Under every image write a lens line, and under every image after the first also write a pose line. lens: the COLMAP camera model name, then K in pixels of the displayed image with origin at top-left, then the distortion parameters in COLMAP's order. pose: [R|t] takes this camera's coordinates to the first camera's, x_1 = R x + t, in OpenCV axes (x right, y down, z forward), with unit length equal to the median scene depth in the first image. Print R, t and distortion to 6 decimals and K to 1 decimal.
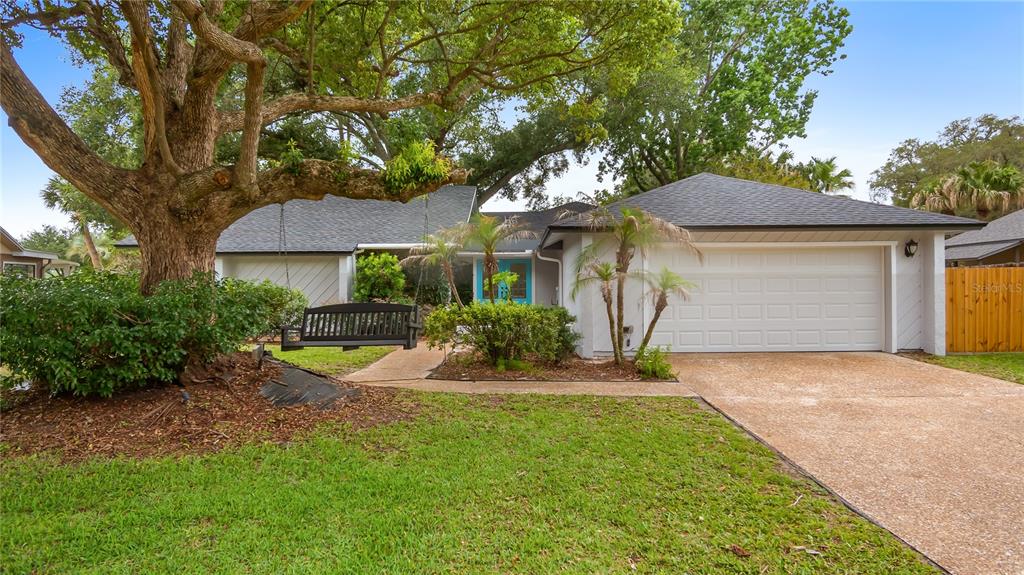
lens RADIAL K [[613.8, 0, 526.7], [0, 613.8, 275.4], [0, 0, 1]] dist [0.000427, -0.000242]
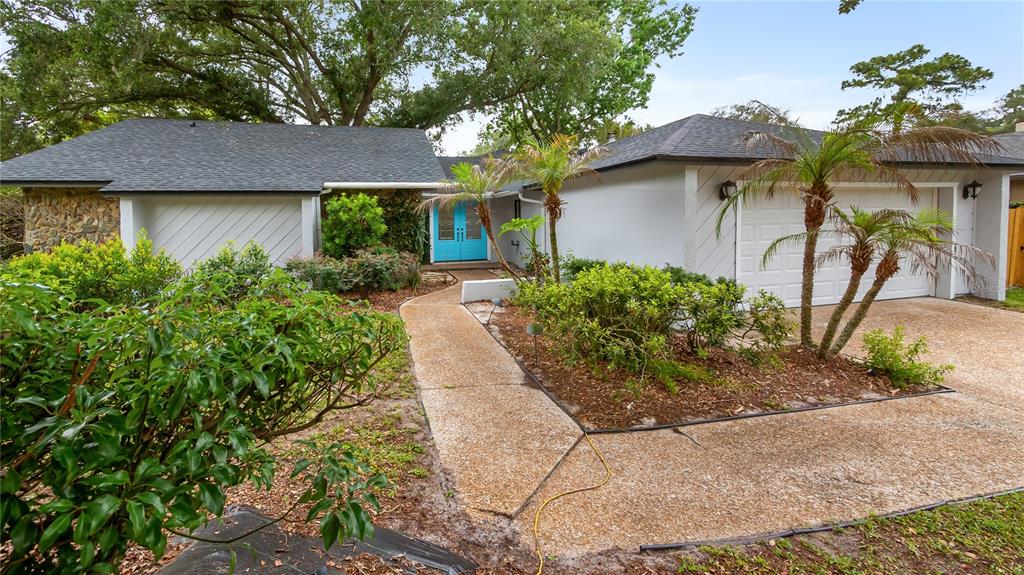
lens RADIAL K [[372.3, 0, 446.0], [0, 372.3, 224.8], [0, 0, 1]] dist [-0.000498, 0.000063]
pose [[0.974099, -0.011888, 0.225811, -0.286178], [0.004997, 0.999505, 0.031064, -0.011273], [-0.226069, -0.029131, 0.973676, 0.596824]]
